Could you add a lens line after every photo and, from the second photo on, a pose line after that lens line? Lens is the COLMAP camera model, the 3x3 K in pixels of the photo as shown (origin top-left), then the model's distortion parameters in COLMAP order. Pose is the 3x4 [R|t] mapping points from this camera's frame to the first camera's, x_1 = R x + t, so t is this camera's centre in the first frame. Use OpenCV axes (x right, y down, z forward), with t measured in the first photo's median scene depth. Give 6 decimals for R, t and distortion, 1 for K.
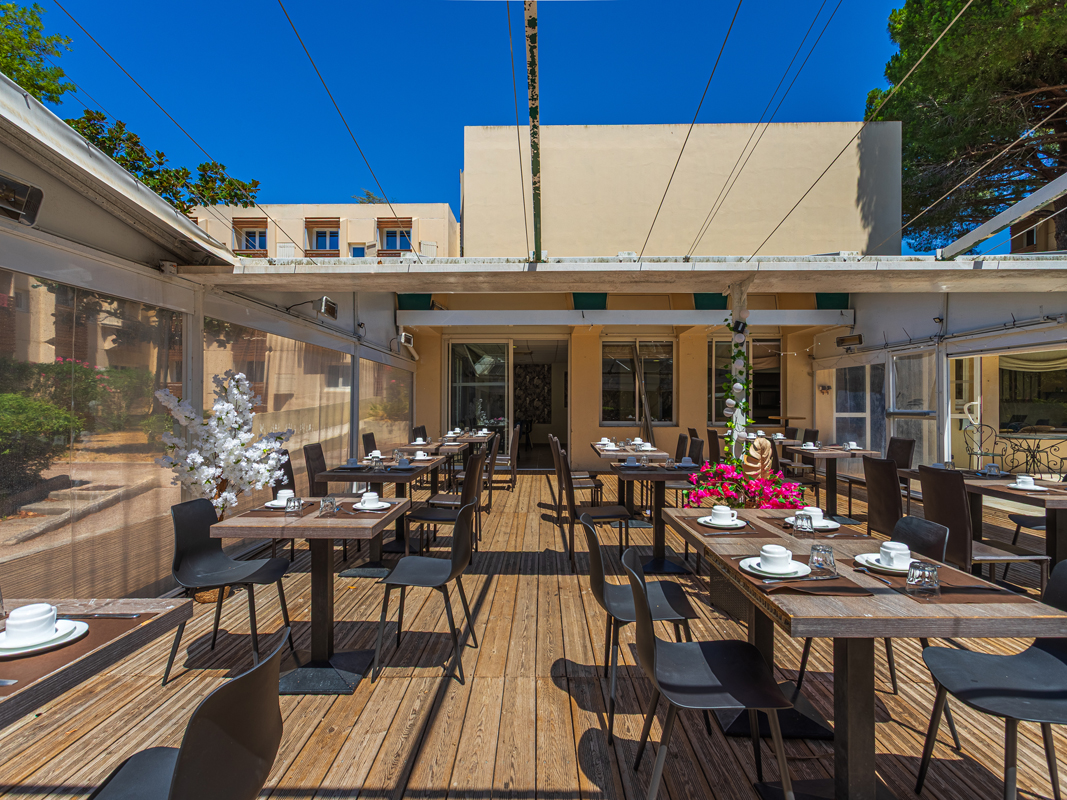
lens RADIAL K [[569.4, 0, 533.5], [0, 569.4, 400.0], [0, 0, 1]] dist [-0.000073, 0.000003]
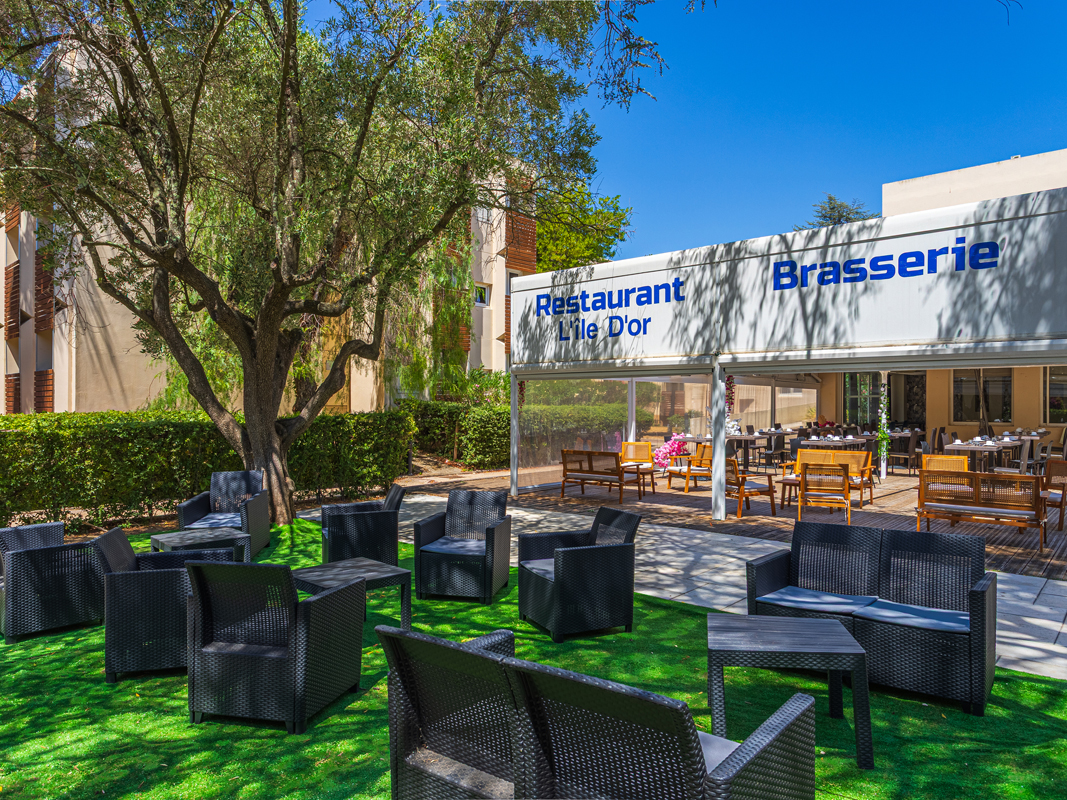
lens RADIAL K [[687.8, 0, 533.5], [0, 687.8, 400.0], [0, 0, 1]] dist [-0.000677, -0.000179]
pose [[0.752340, -0.004772, -0.658757, 0.255828], [0.002947, 0.999988, -0.003878, -0.007470], [0.658768, 0.000976, 0.752345, -0.549923]]
